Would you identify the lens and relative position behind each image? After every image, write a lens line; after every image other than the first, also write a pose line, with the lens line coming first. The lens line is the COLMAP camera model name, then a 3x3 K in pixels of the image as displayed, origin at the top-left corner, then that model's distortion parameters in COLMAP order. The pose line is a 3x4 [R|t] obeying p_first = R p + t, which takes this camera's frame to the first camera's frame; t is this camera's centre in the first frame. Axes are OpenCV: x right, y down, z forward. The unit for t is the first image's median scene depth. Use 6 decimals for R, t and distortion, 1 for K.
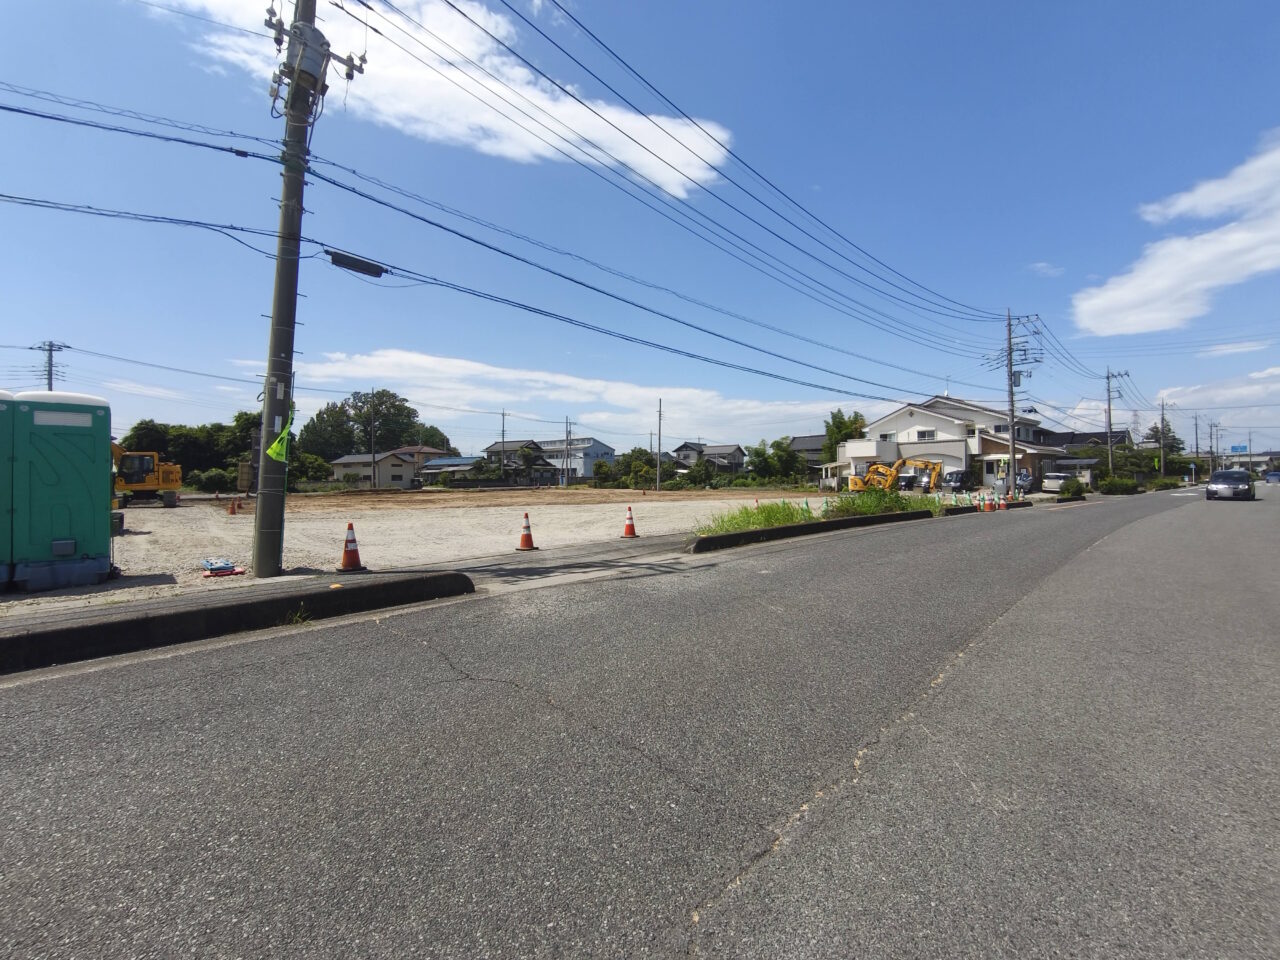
lens RADIAL K [[547.2, 0, 640.0], [0, 547.2, 480.0], [0, 0, 1]] dist [0.000919, 0.000102]
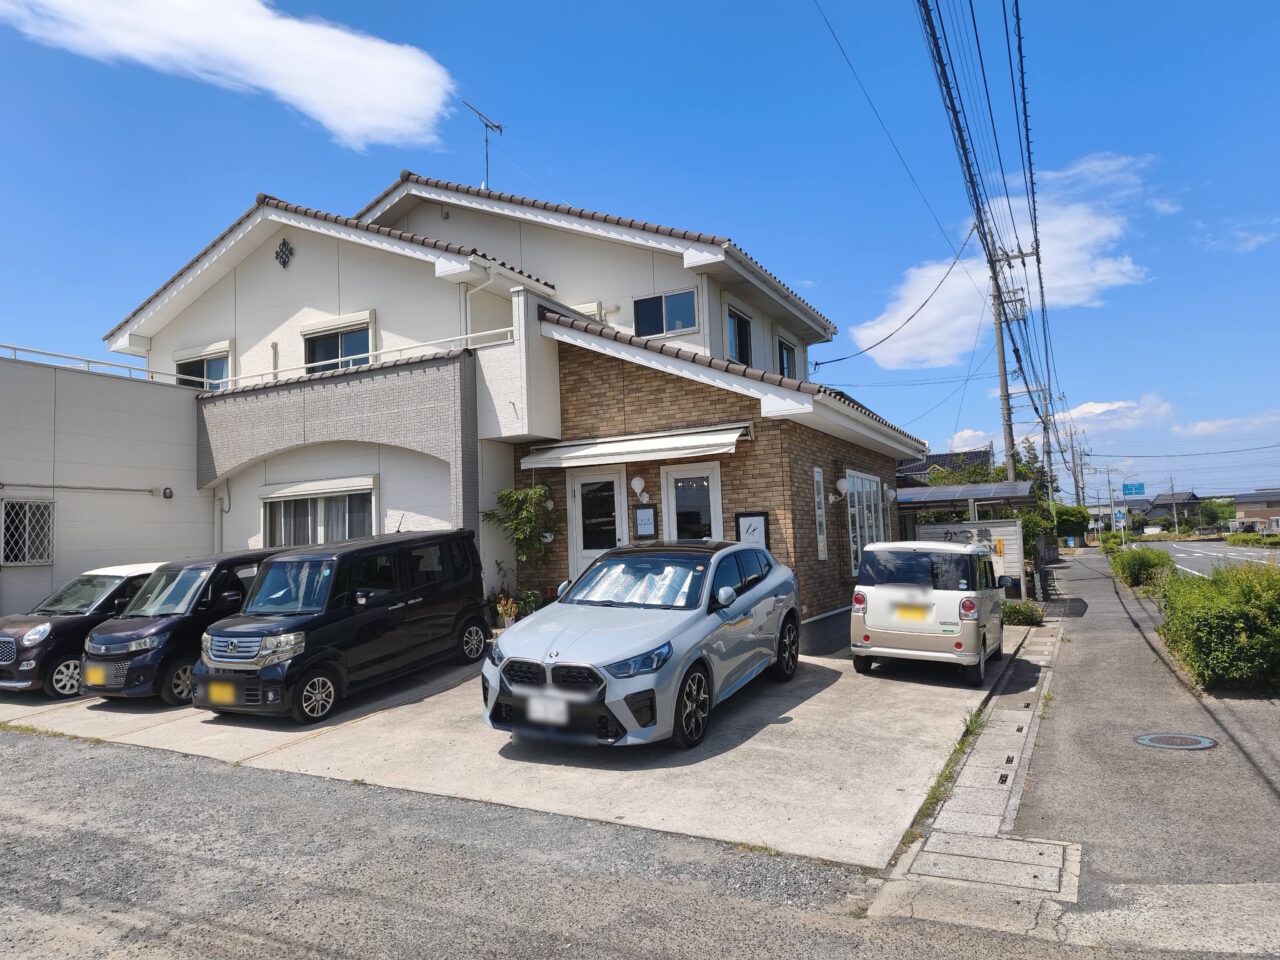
lens RADIAL K [[854.5, 0, 640.0], [0, 854.5, 480.0], [0, 0, 1]] dist [-0.000568, -0.000066]
pose [[0.924307, 0.007579, 0.381574, 0.543646], [0.026521, 0.996111, -0.084026, -0.010380], [-0.380726, 0.087786, 0.920511, 0.738779]]
